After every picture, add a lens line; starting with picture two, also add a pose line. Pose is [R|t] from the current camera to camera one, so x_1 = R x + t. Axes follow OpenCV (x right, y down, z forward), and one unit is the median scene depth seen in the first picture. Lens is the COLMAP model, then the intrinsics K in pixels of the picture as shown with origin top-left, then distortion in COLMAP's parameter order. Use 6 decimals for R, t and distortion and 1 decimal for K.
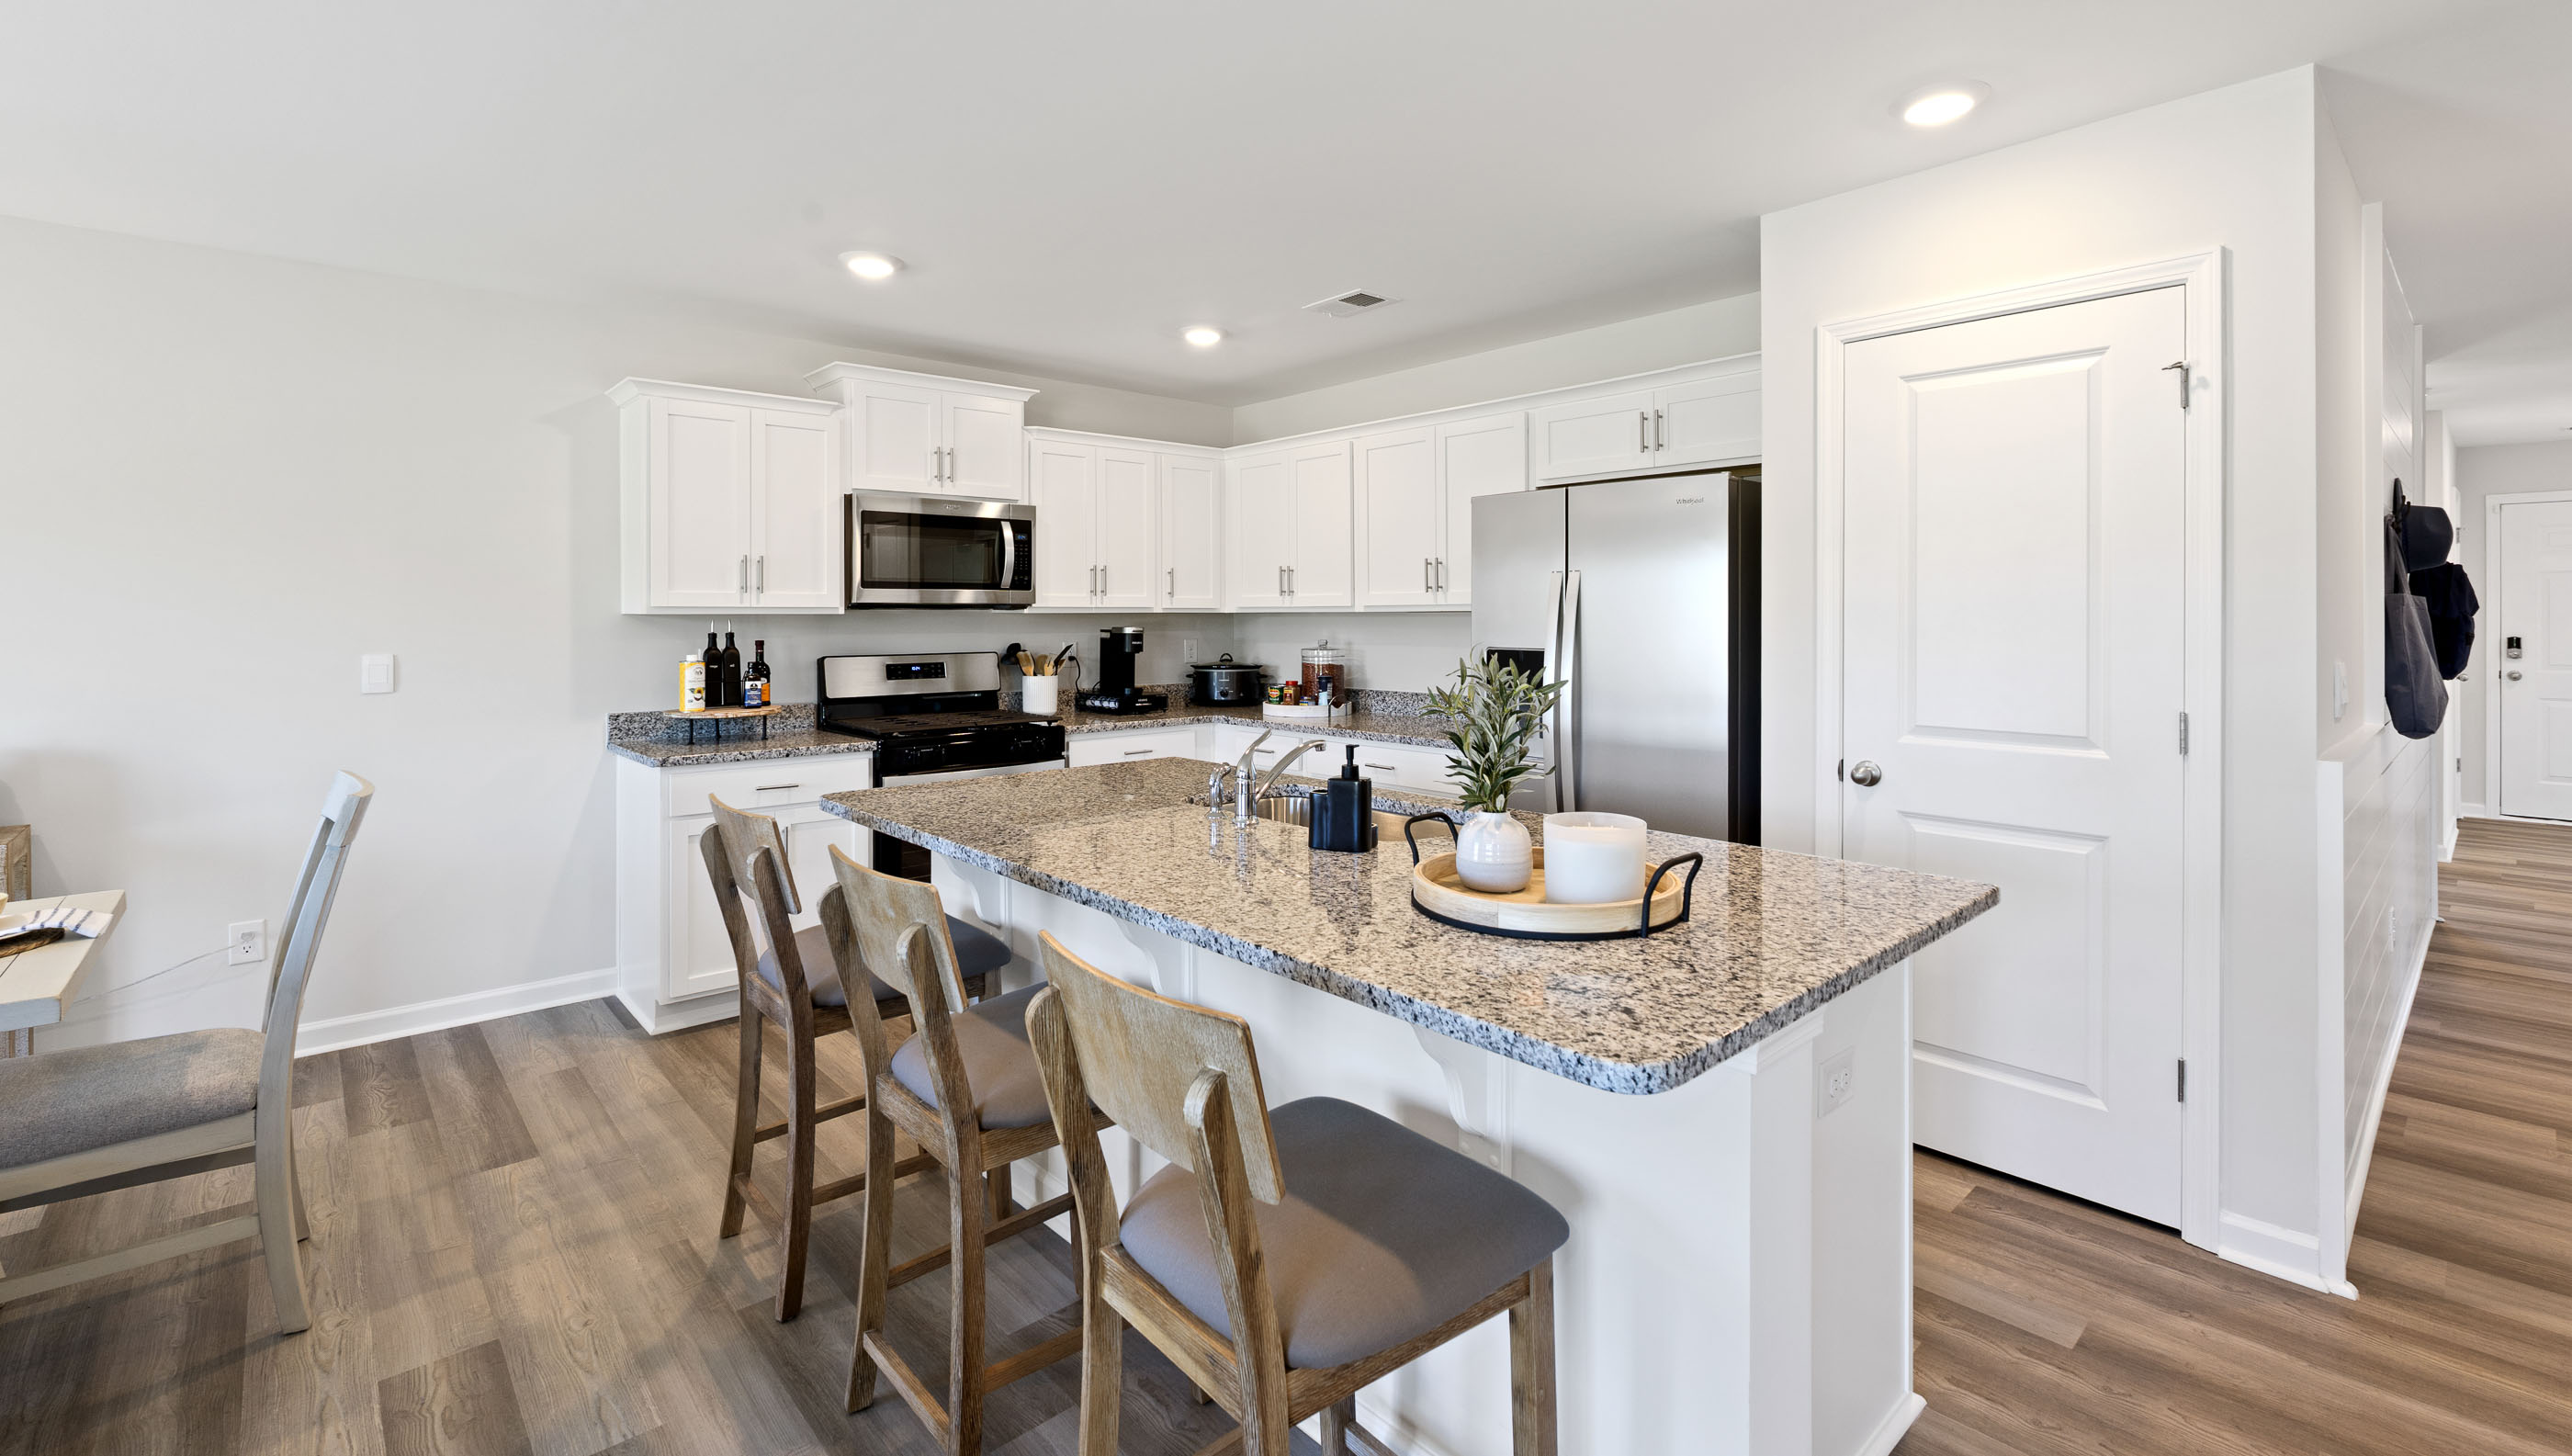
lens RADIAL K [[1125.4, 0, 1297.6], [0, 1125.4, 607.8], [0, 0, 1]] dist [-0.008038, 0.001191]
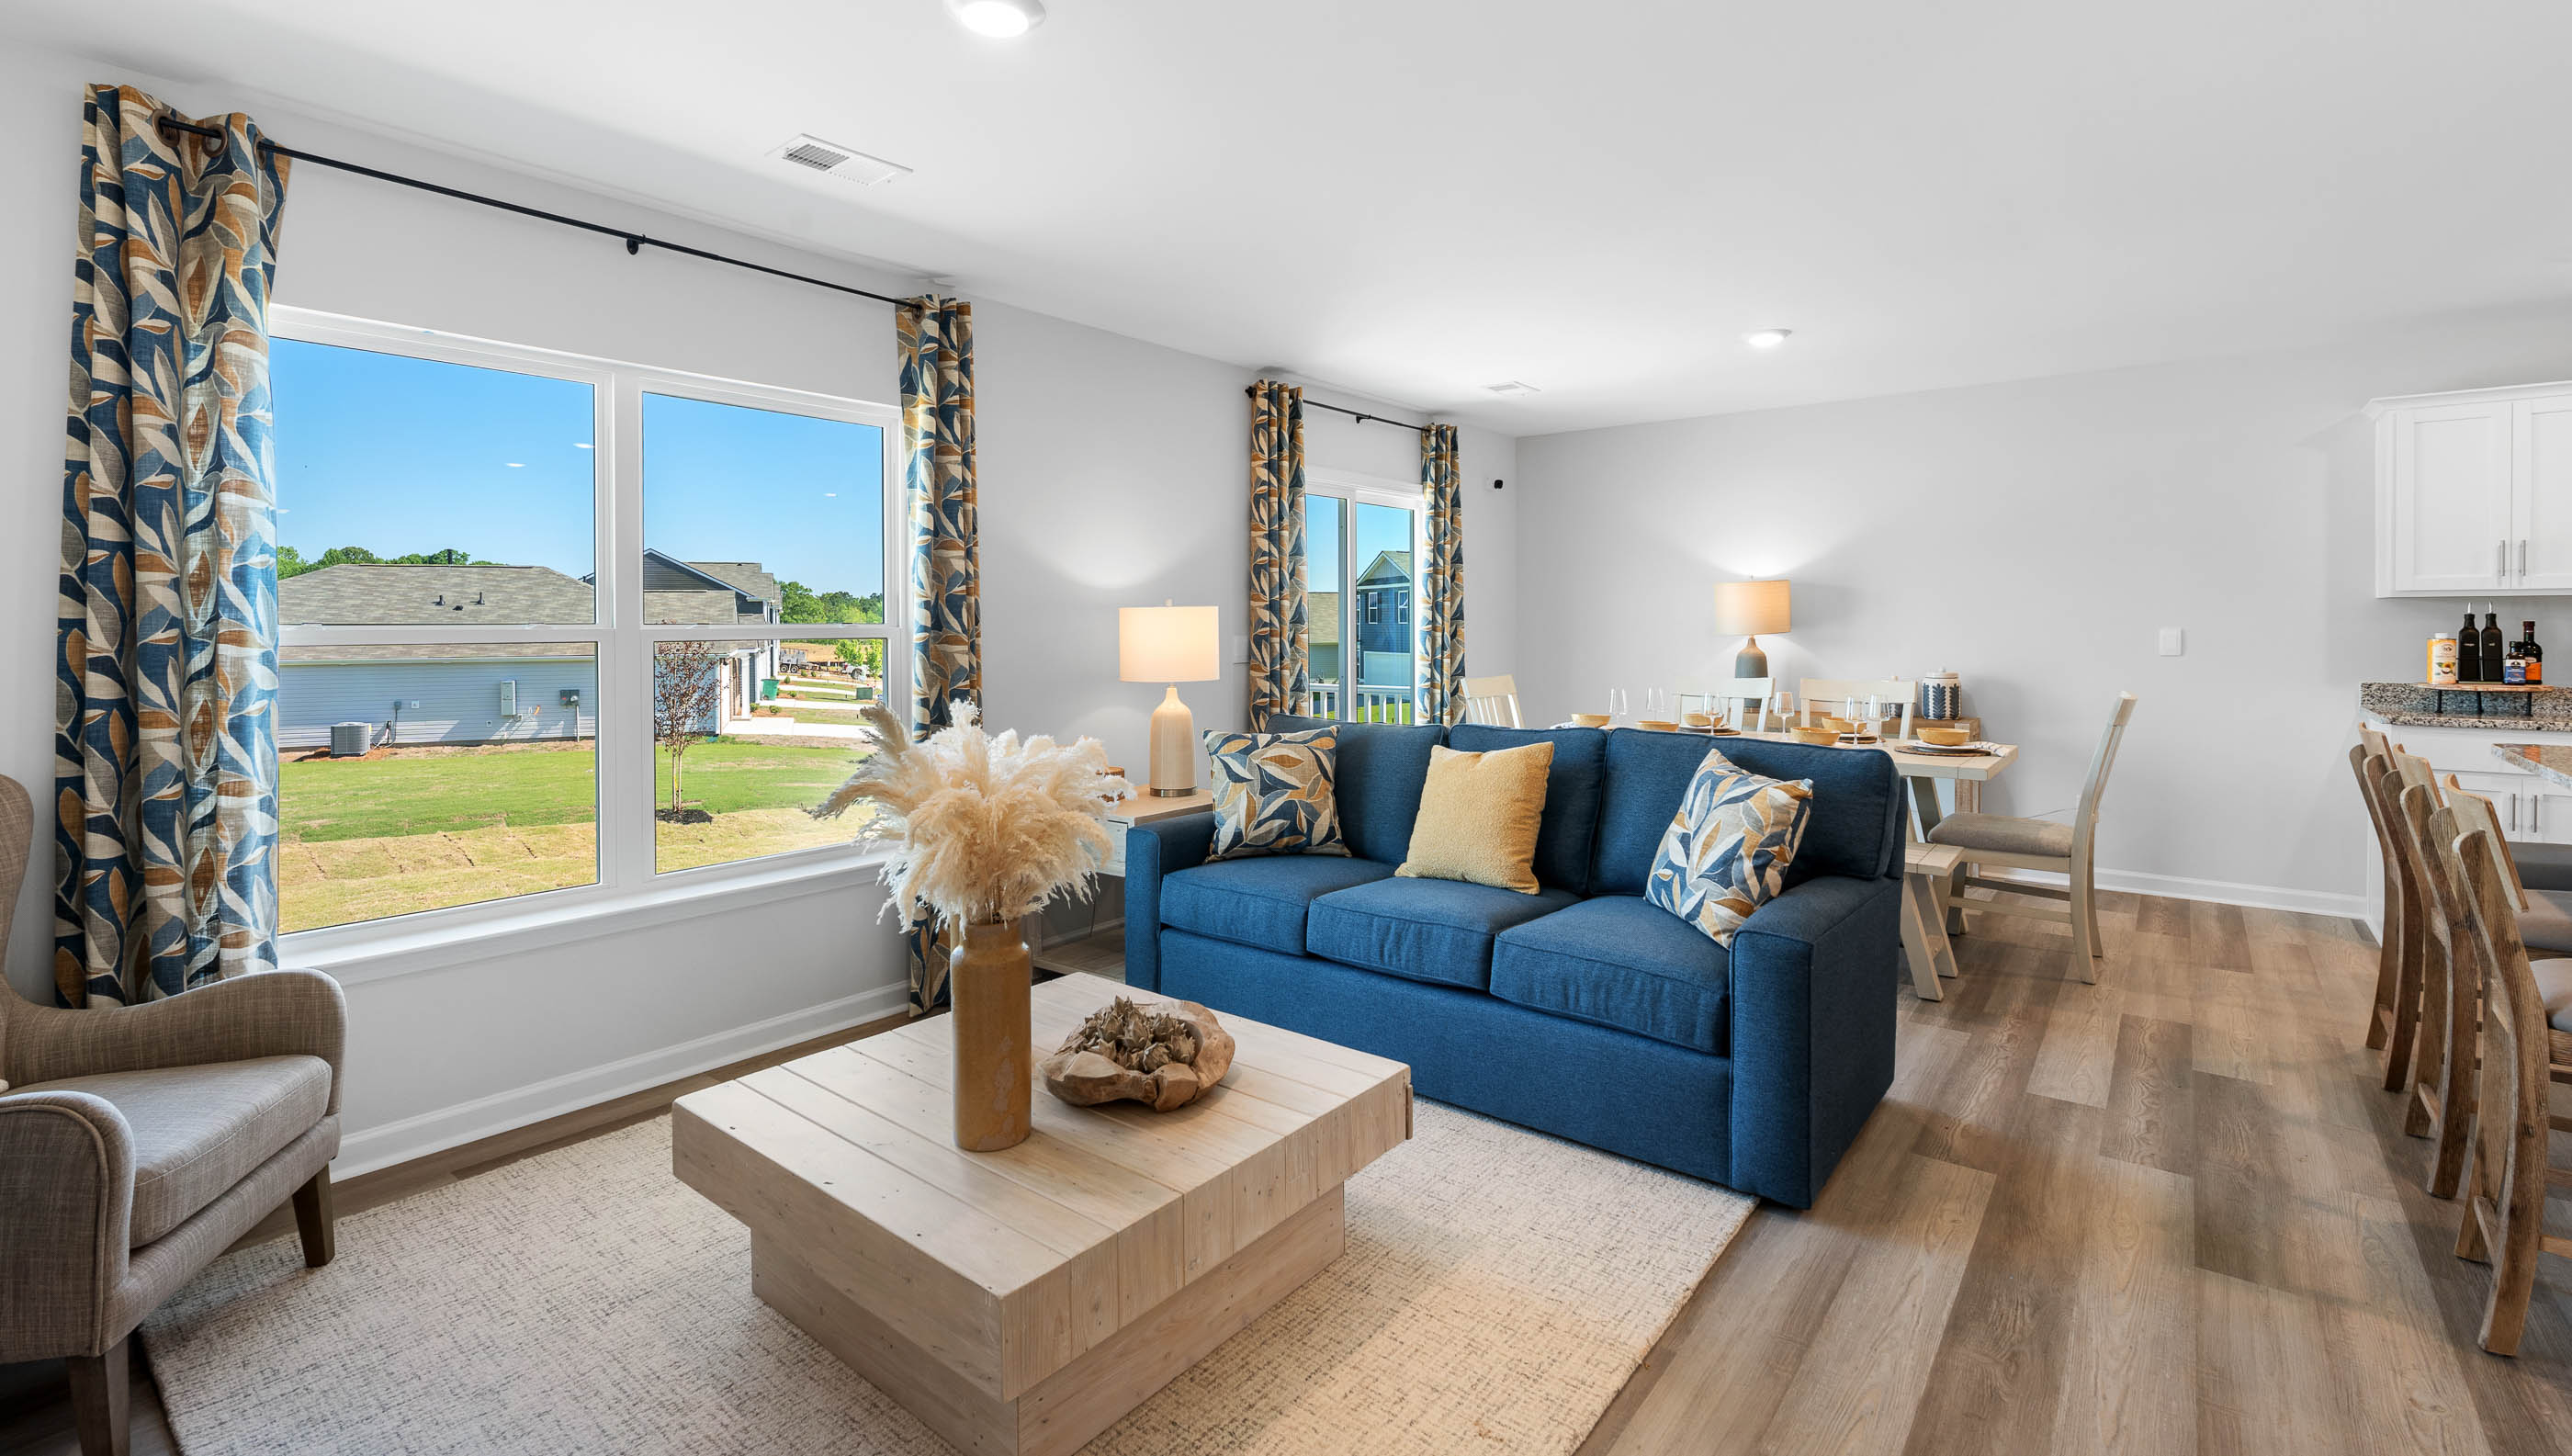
lens RADIAL K [[1125.4, 0, 1266.3], [0, 1125.4, 651.3], [0, 0, 1]] dist [-0.008038, 0.001191]
pose [[0.148546, 0.027646, -0.988519, 0.355099], [0.010230, 0.999513, 0.029491, 0.013591], [0.988853, -0.014494, 0.148191, -0.300738]]
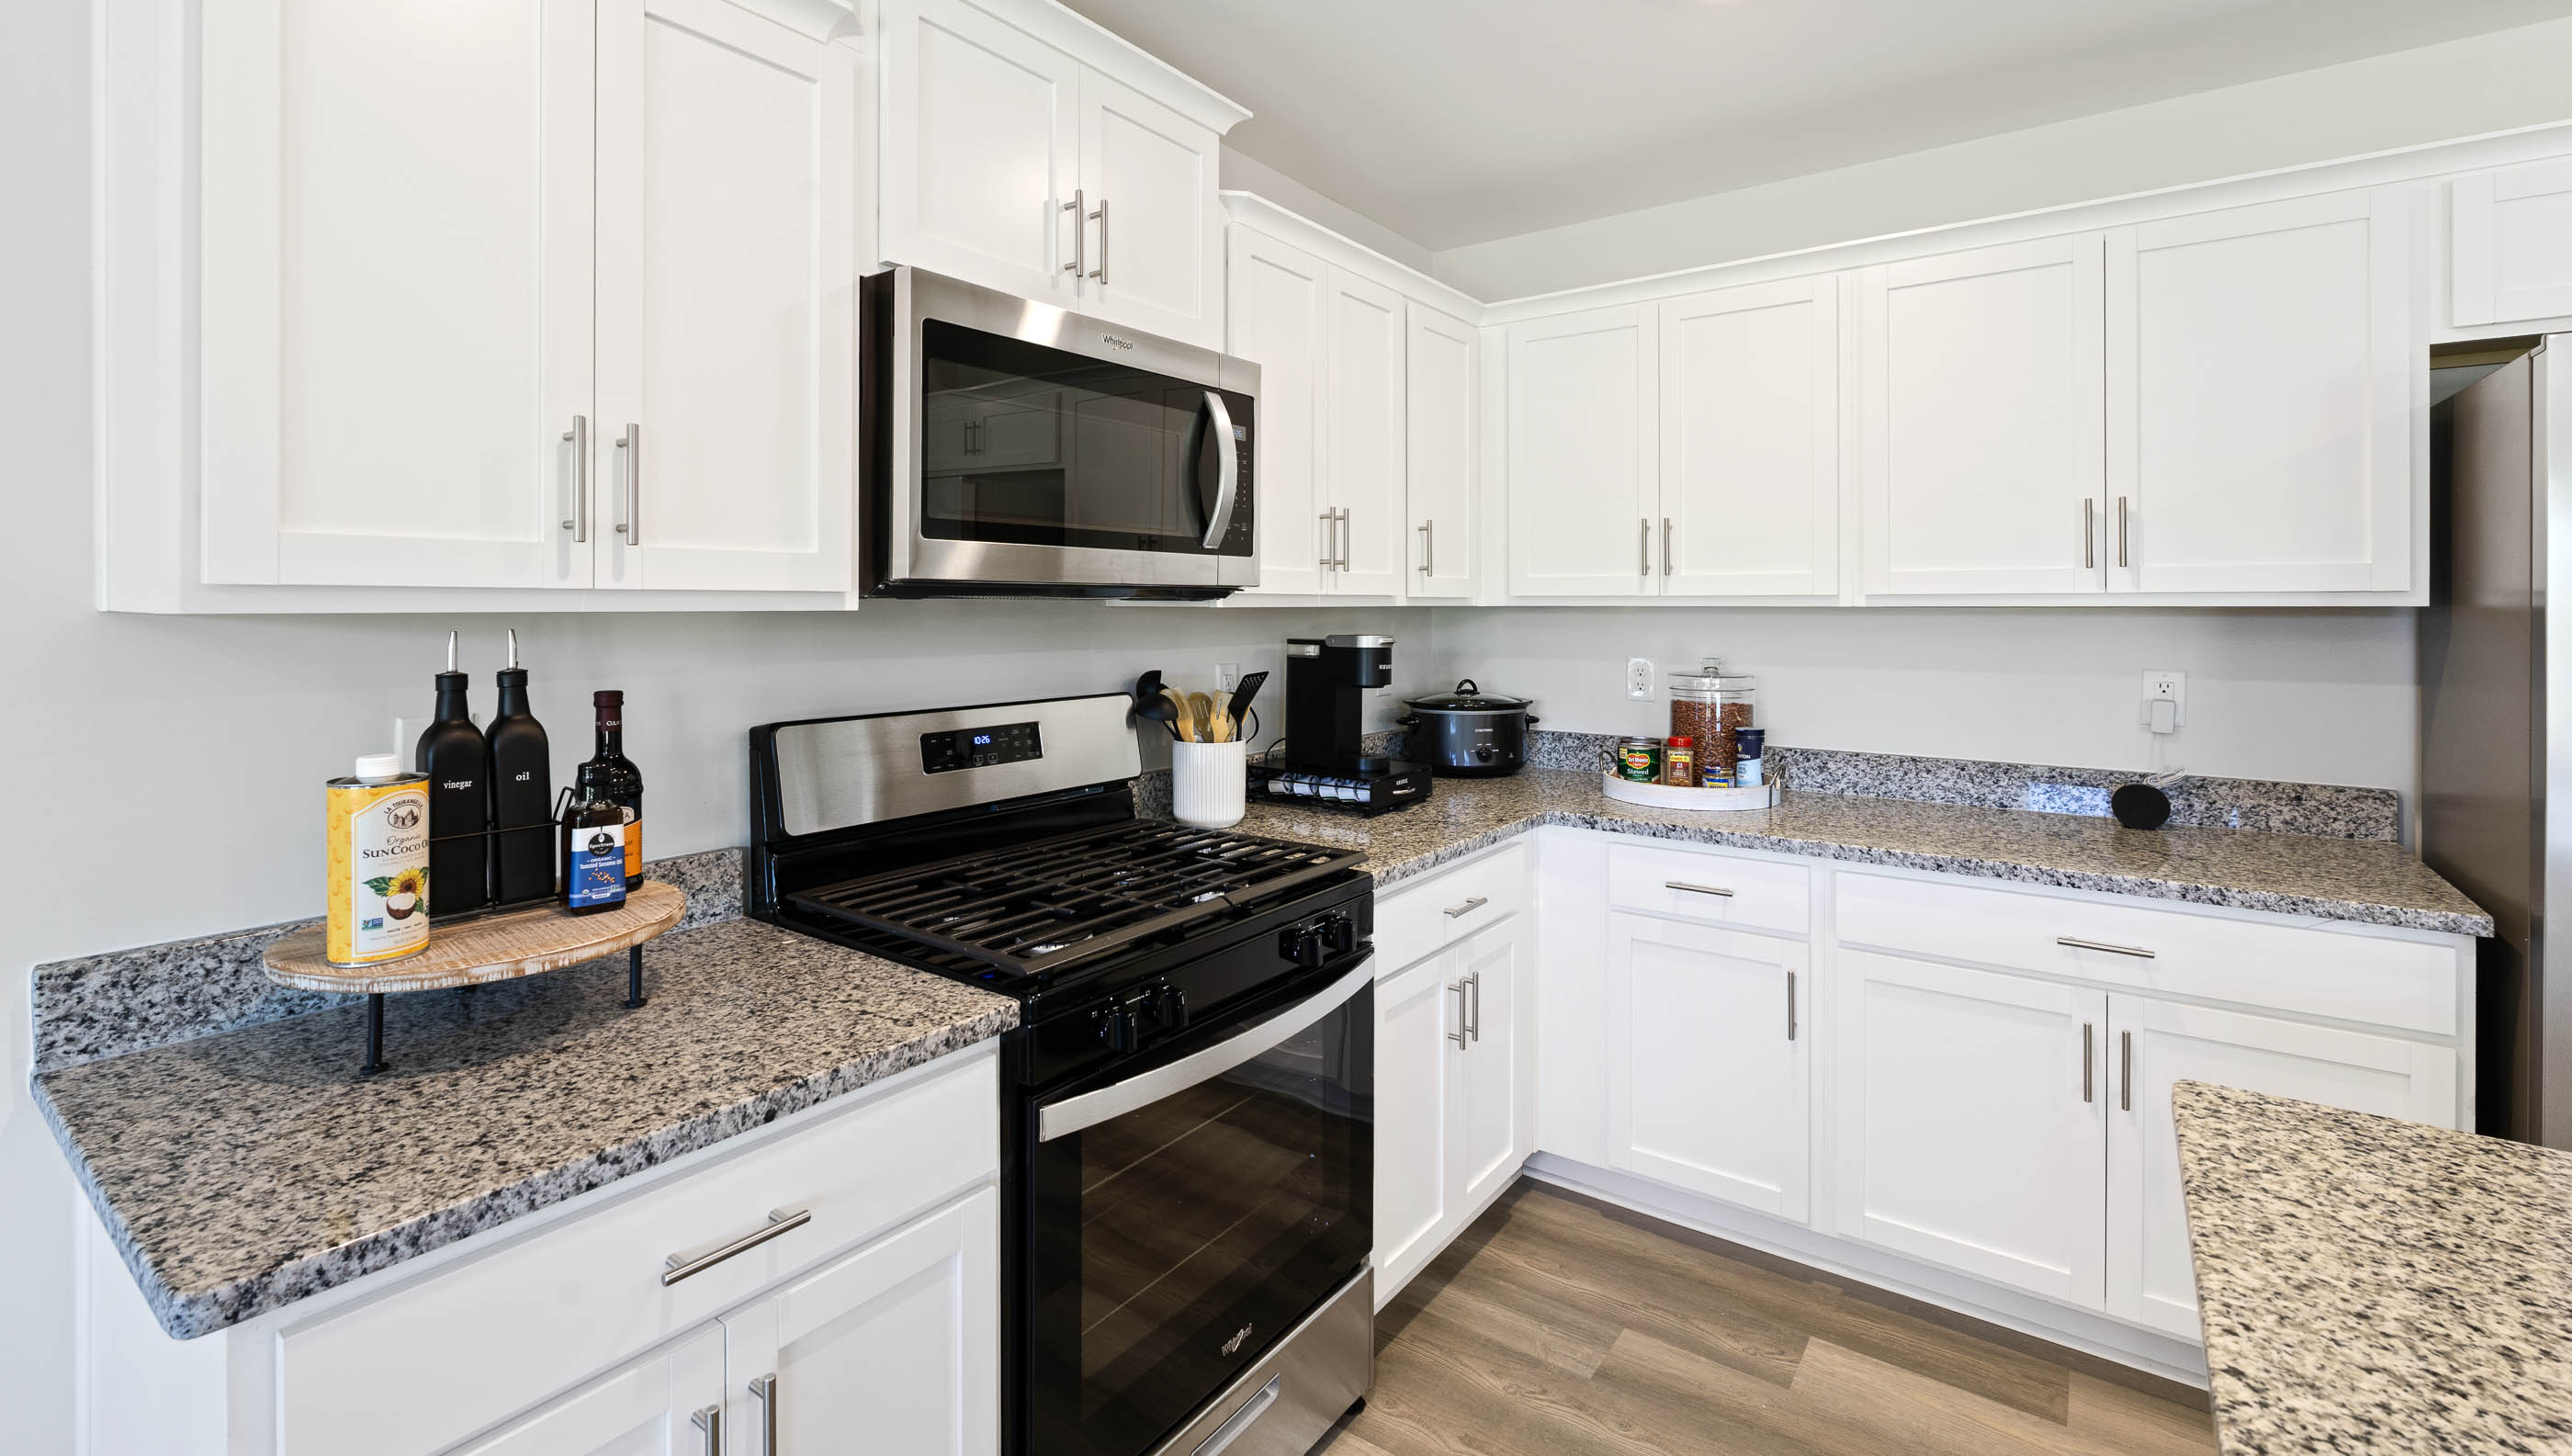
lens RADIAL K [[1125.4, 0, 1296.4], [0, 1125.4, 600.4], [0, 0, 1]] dist [-0.008038, 0.001191]
pose [[0.978268, 0.004232, 0.207304, -0.331792], [-0.004812, 0.999986, 0.002294, 0.000534], [-0.207291, -0.003241, 0.978274, 0.603616]]
